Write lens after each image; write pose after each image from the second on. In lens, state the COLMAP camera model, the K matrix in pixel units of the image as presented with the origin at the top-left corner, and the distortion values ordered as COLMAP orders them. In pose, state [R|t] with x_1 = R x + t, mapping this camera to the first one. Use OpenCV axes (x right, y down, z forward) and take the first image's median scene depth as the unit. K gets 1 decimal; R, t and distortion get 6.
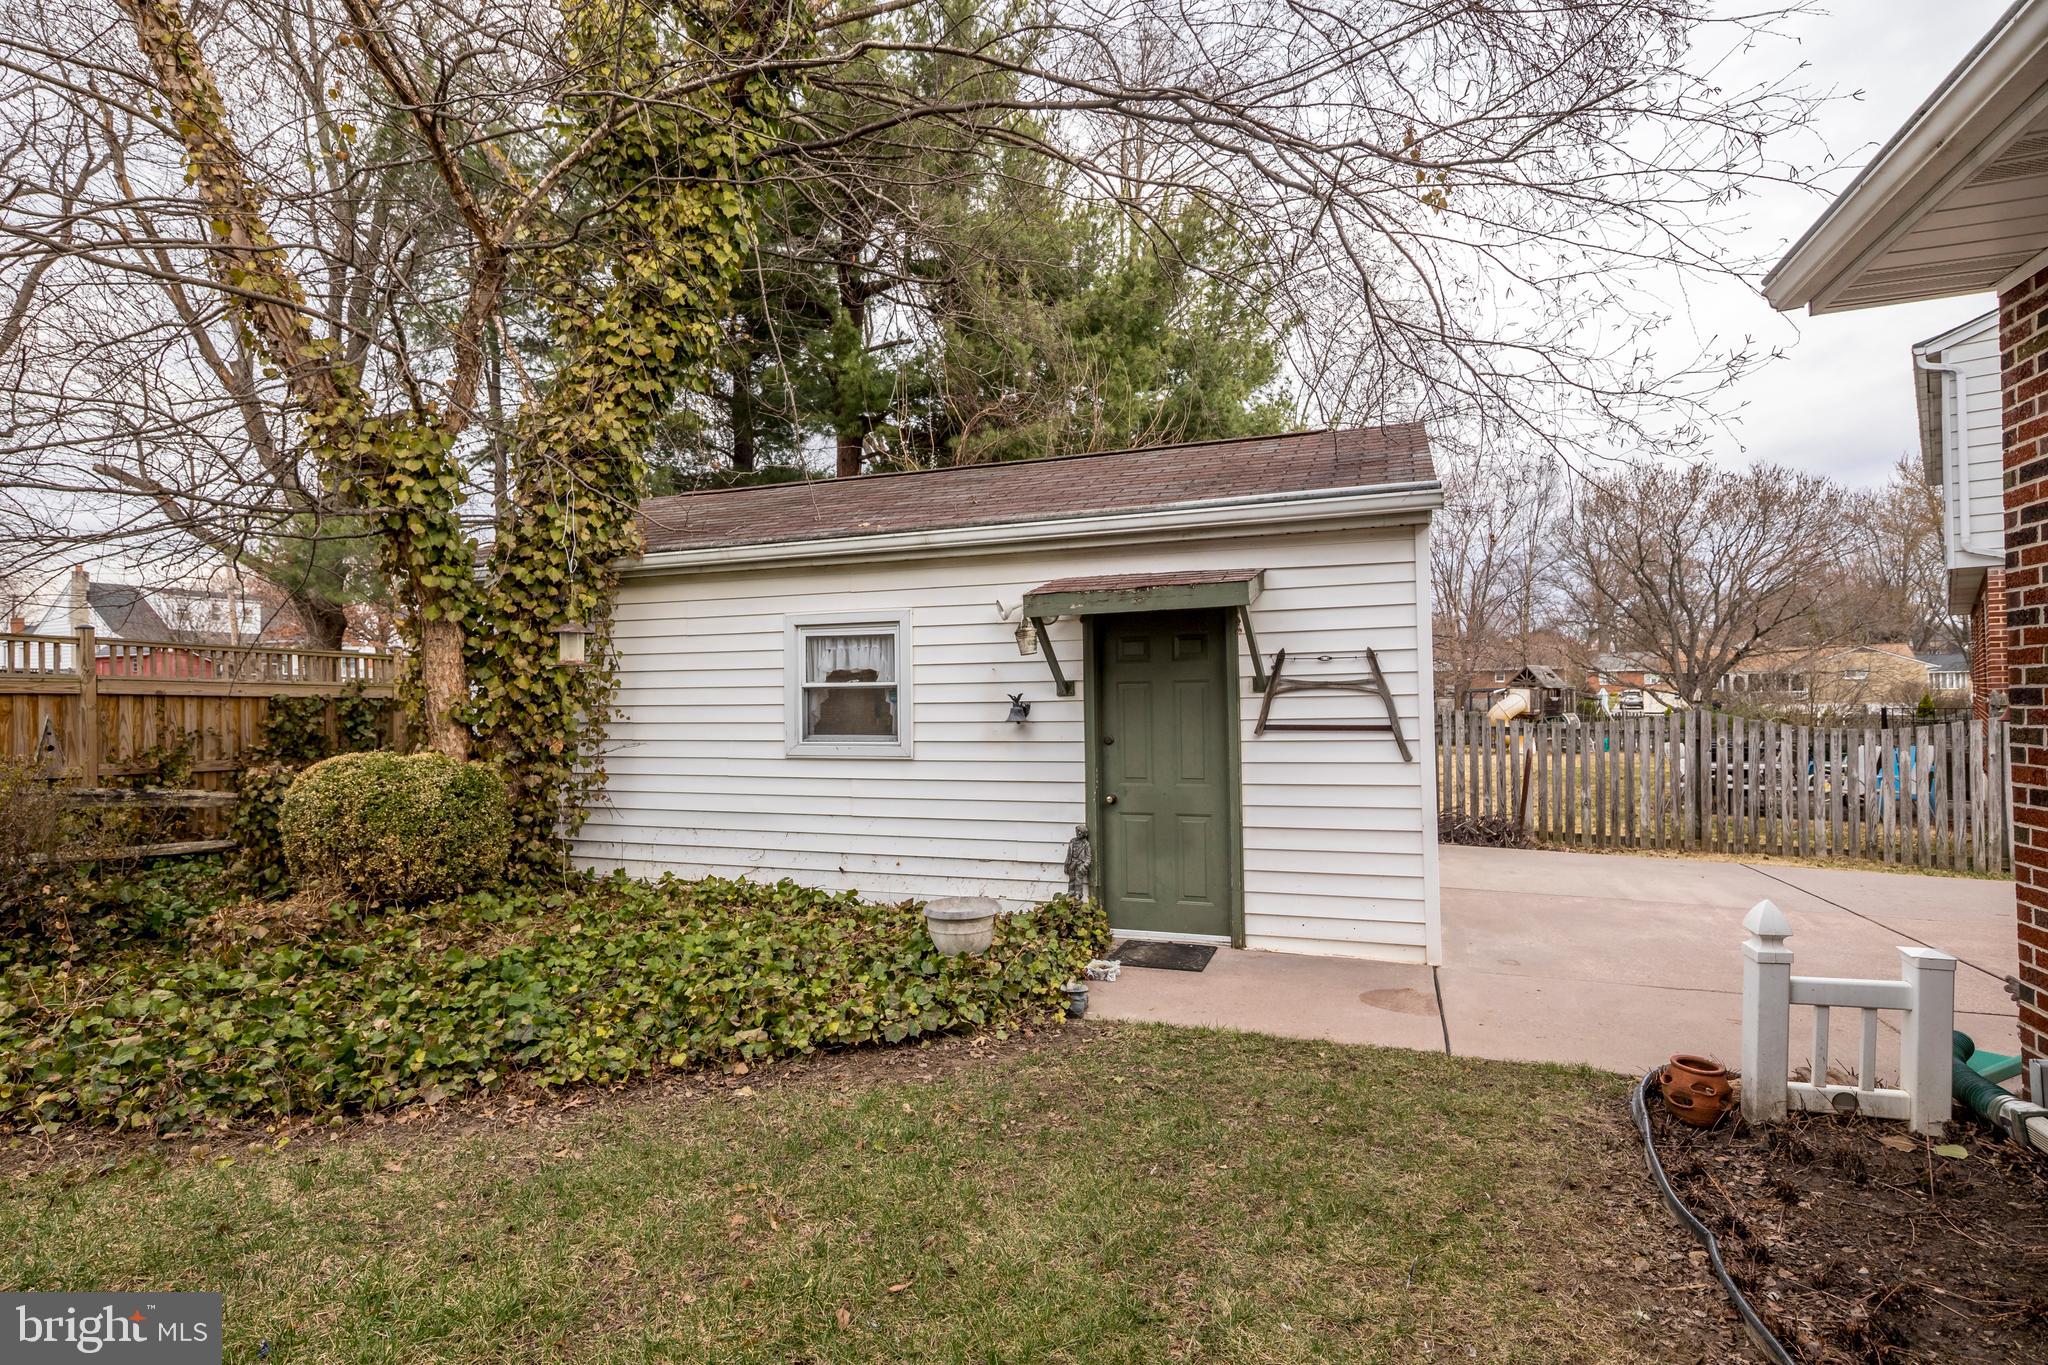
lens RADIAL K [[1050.8, 0, 1019.8], [0, 1050.8, 676.8], [0, 0, 1]] dist [0.001871, 0.000222]
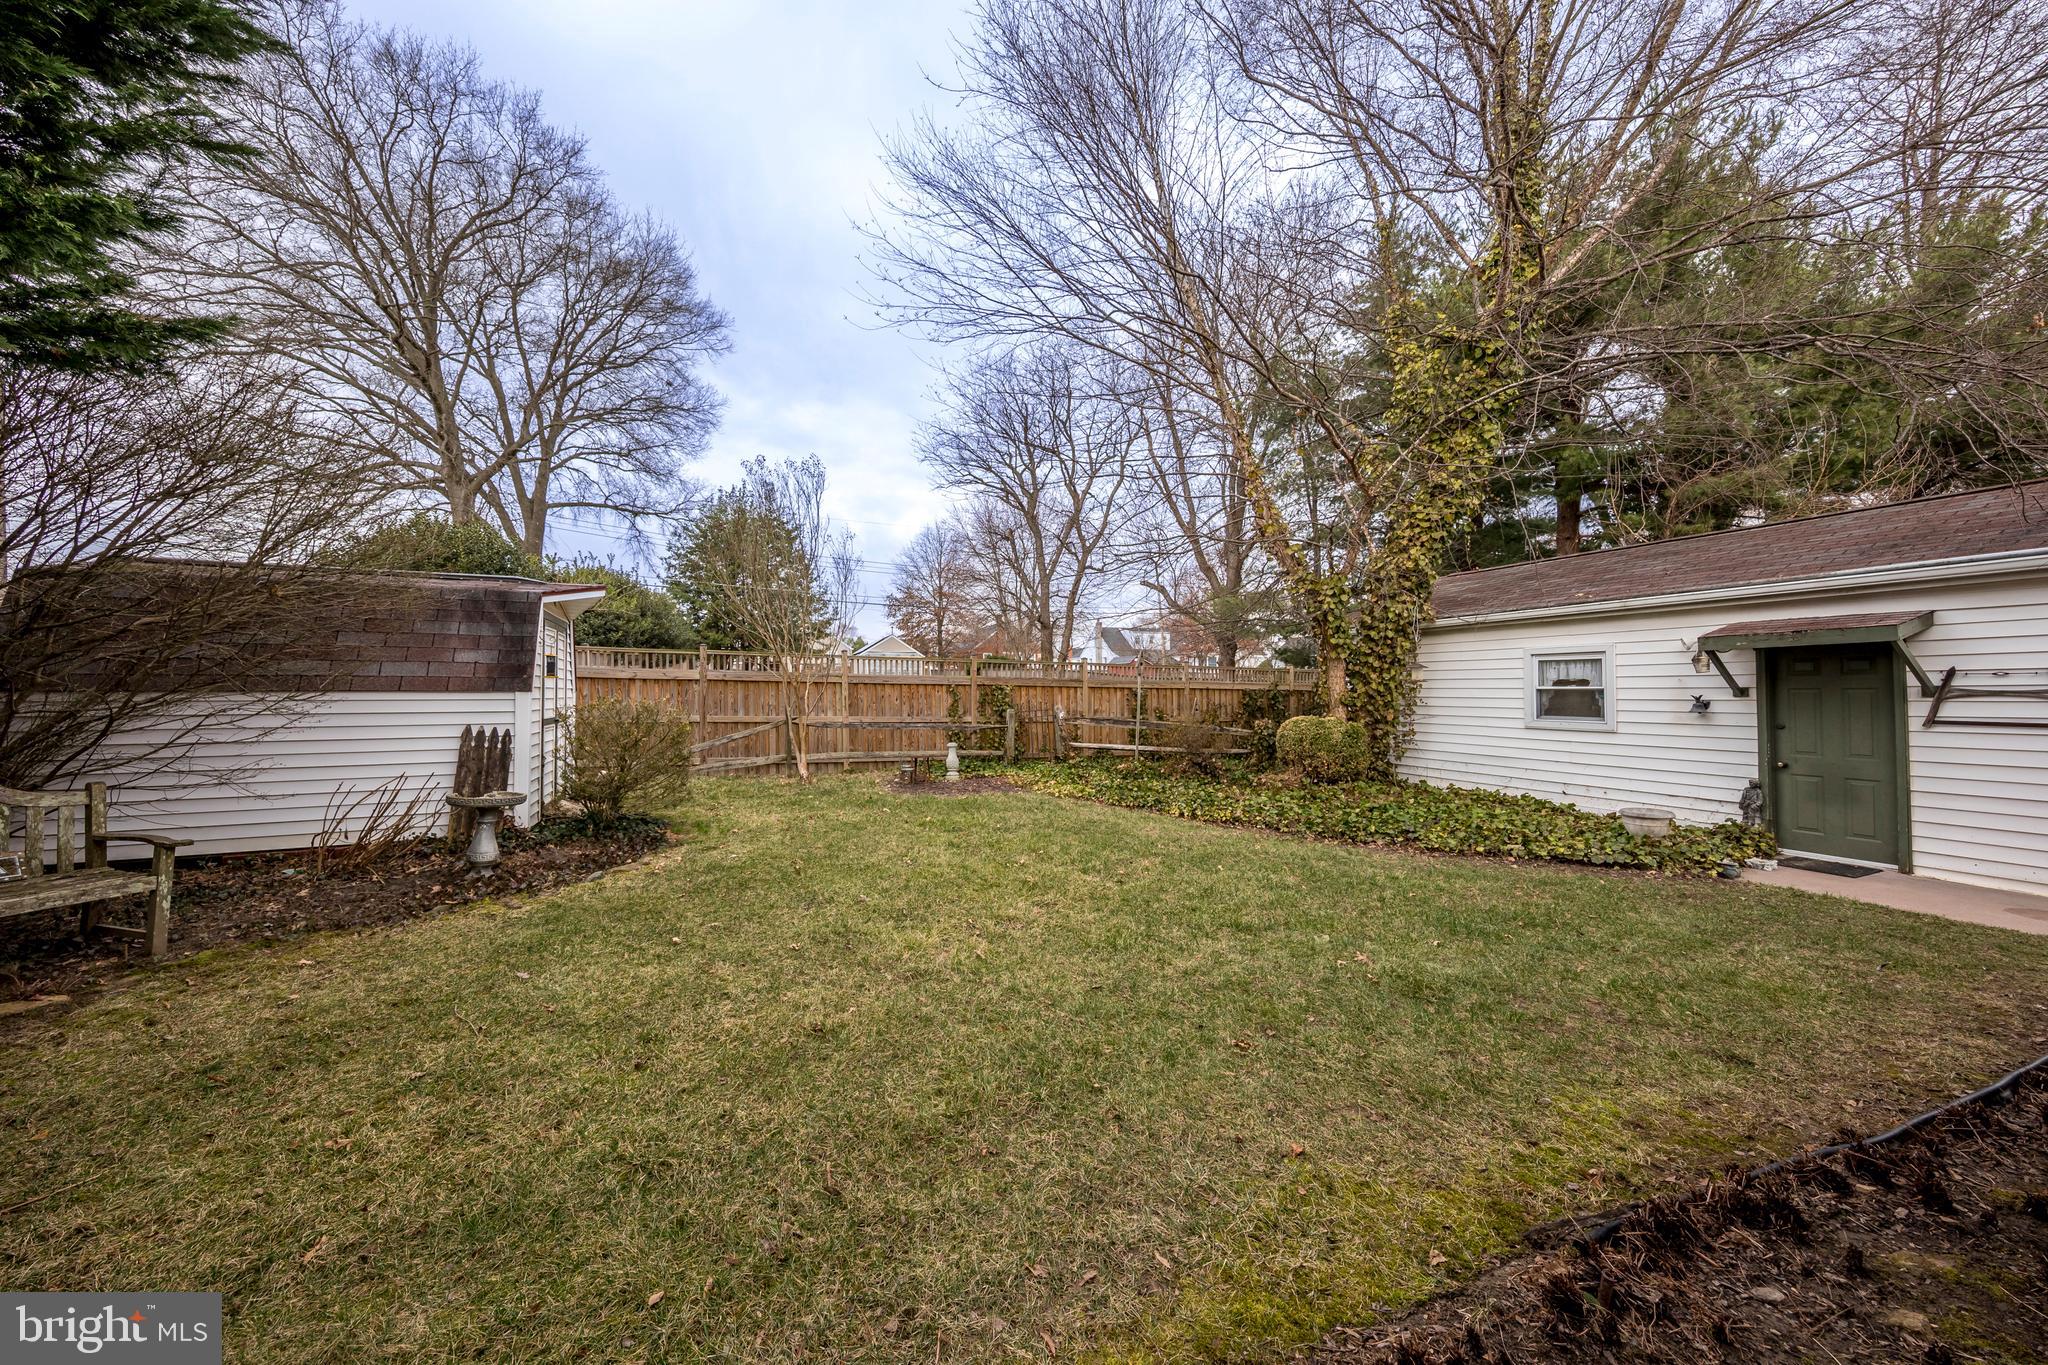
lens RADIAL K [[696.3, 0, 1018.6], [0, 696.3, 678.4], [0, 0, 1]] dist [0.007266, -0.004959]
pose [[0.676331, -0.001663, -0.736596, 0.082184], [0.010357, 0.999920, 0.007252, -0.028741], [0.736525, -0.012534, 0.676294, -0.510472]]
